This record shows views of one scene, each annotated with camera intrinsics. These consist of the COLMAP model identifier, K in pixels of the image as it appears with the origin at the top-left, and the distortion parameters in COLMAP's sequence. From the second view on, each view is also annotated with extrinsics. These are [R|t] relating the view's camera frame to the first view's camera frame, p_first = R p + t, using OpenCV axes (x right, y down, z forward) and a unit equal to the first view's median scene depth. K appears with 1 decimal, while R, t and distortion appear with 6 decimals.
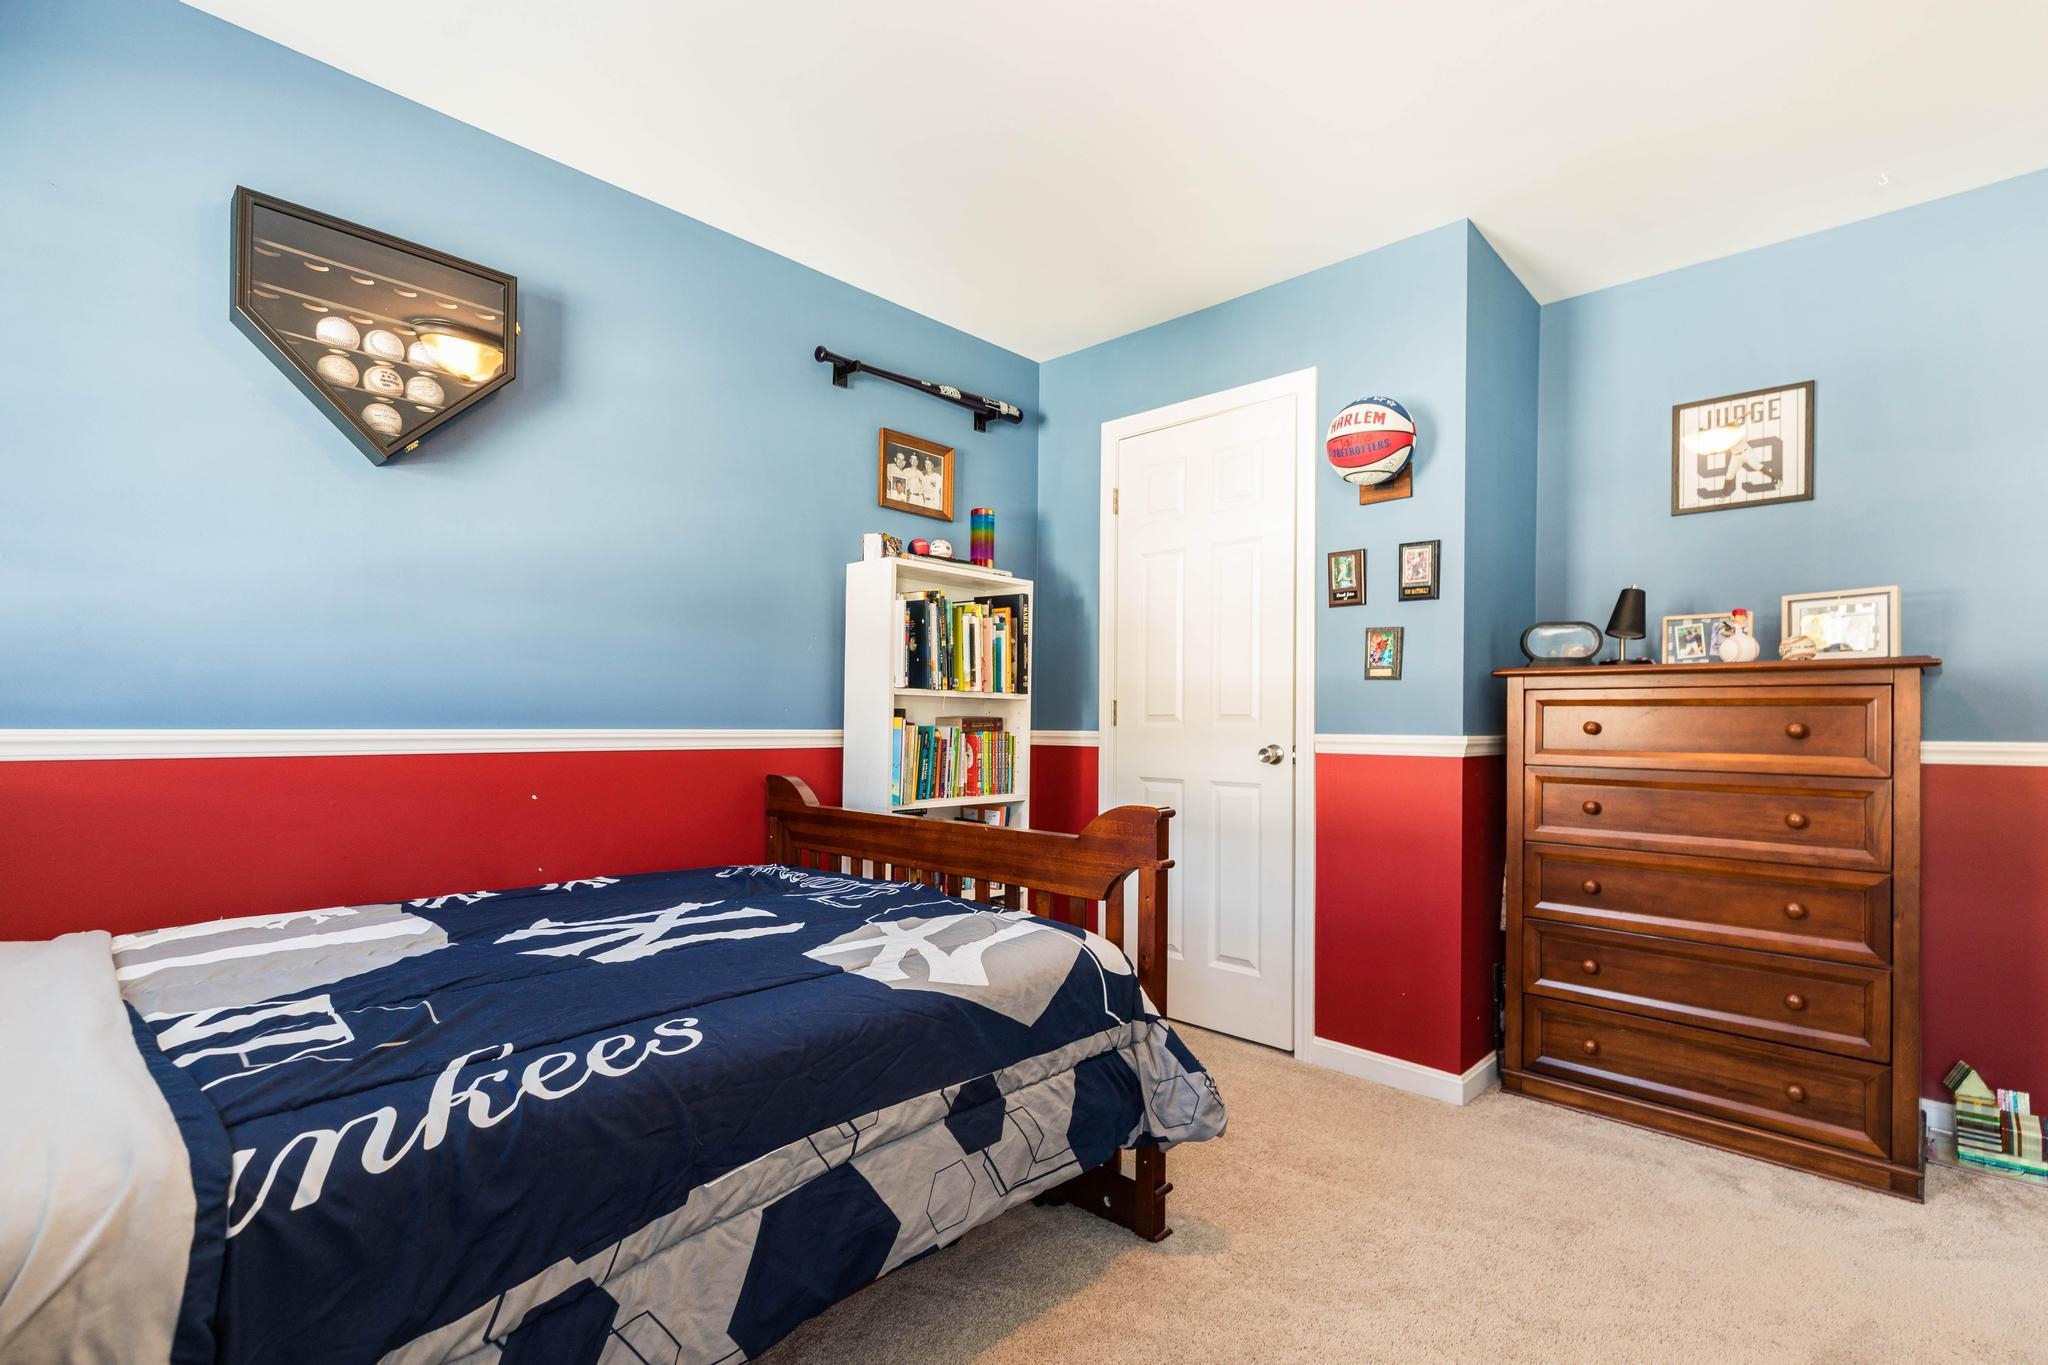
lens RADIAL K [[935.7, 0, 1061.1], [0, 935.7, 723.1], [0, 0, 1]] dist [0.013532, 0.001032]
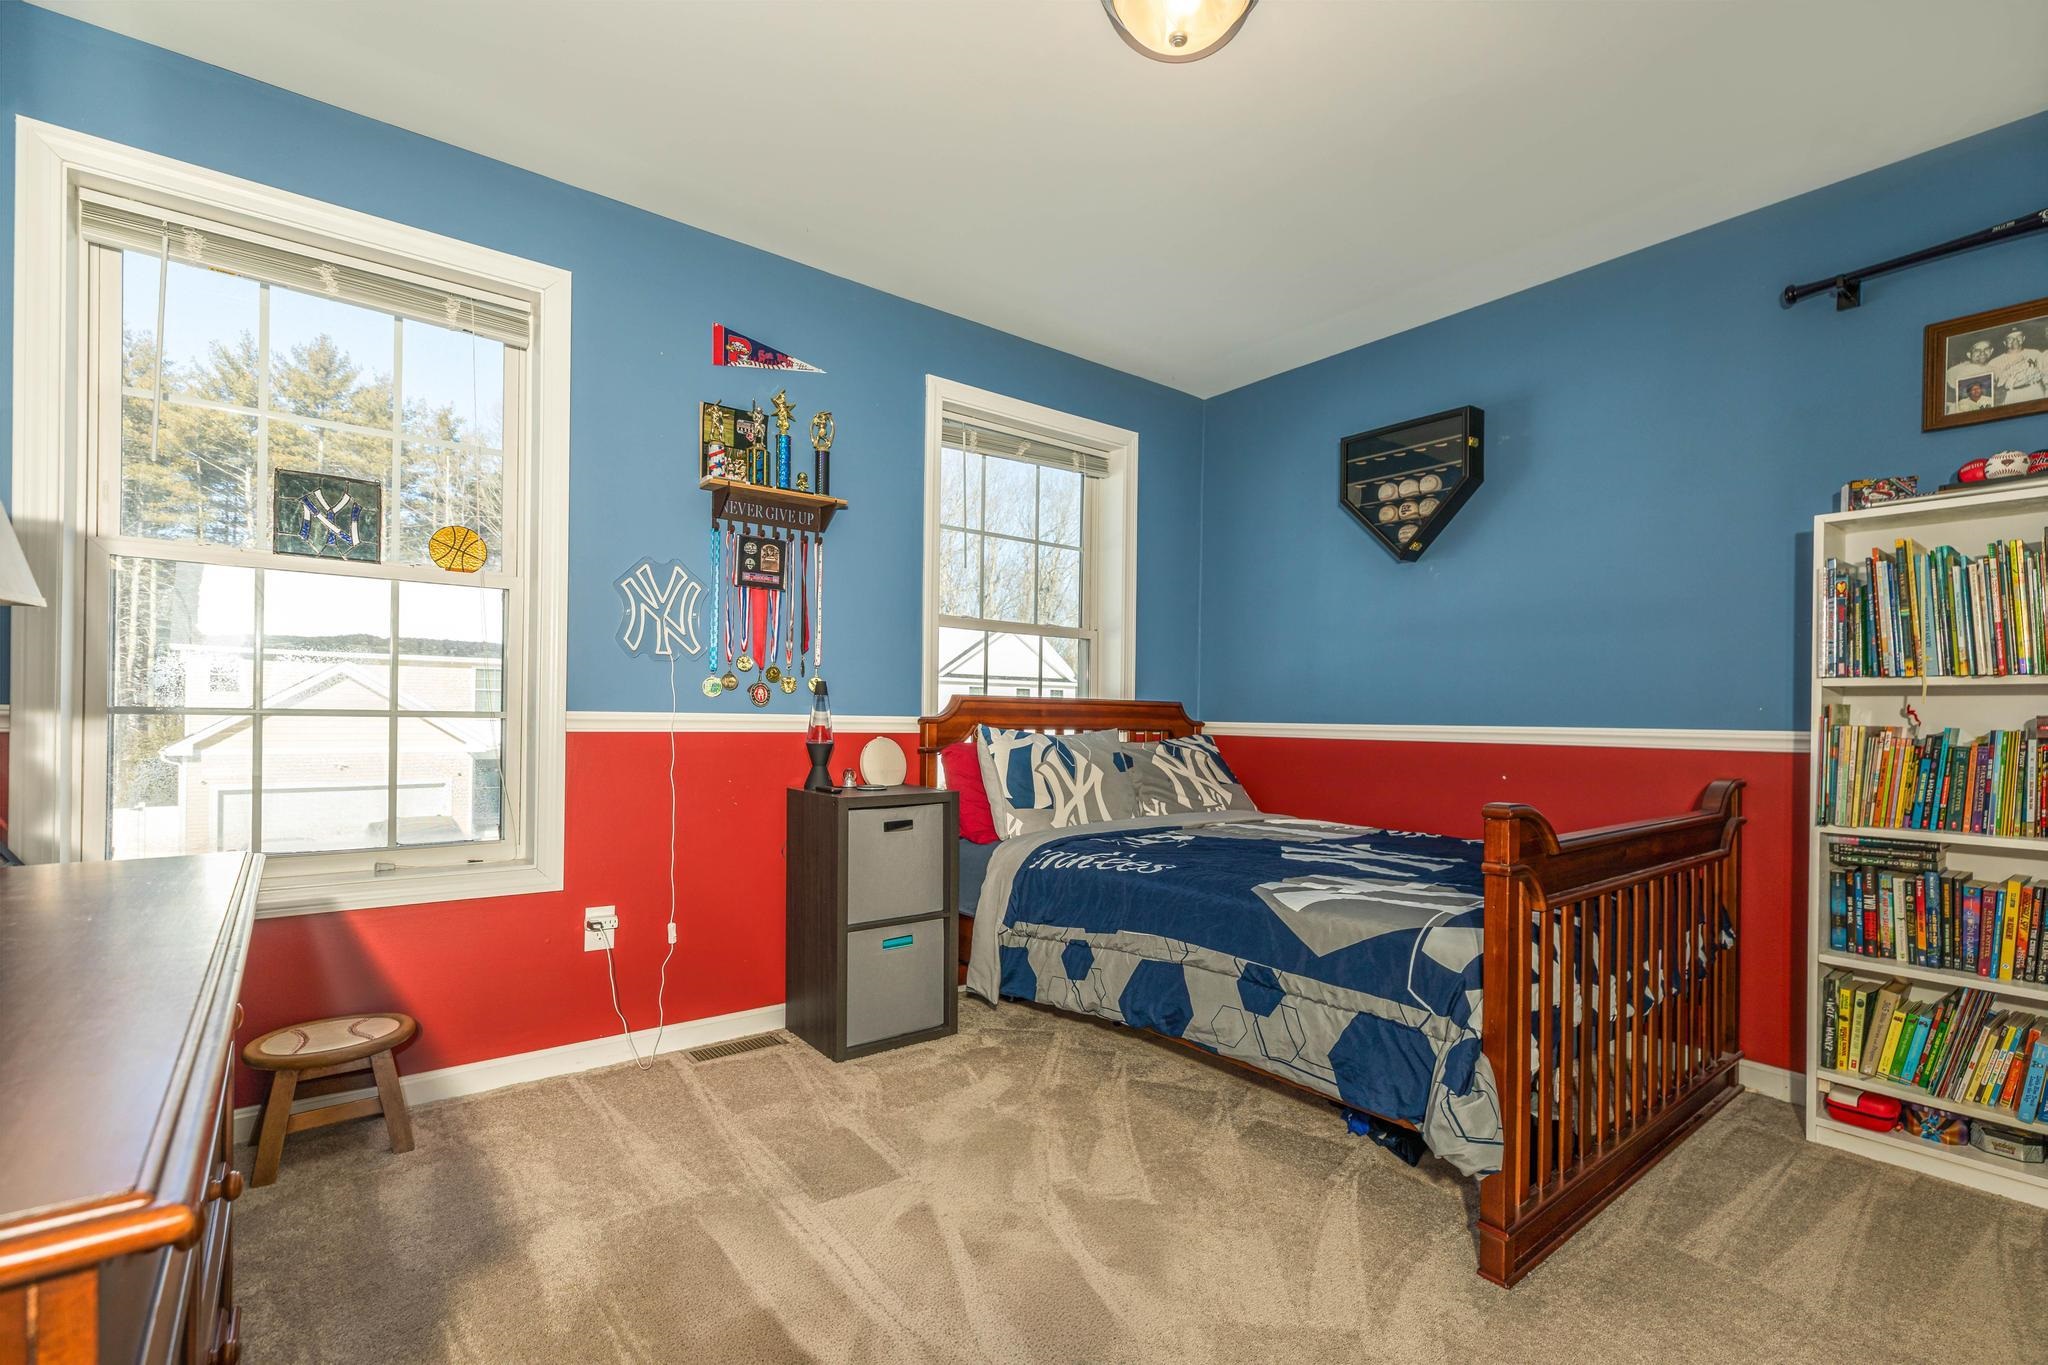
lens RADIAL K [[935.7, 0, 1044.2], [0, 935.7, 713.0], [0, 0, 1]] dist [0.013532, 0.001032]
pose [[-0.152240, -0.014469, -0.988238, 1.046165], [-0.013338, 0.999832, -0.012584, 0.016052], [0.988254, 0.011265, -0.152407, 0.682042]]
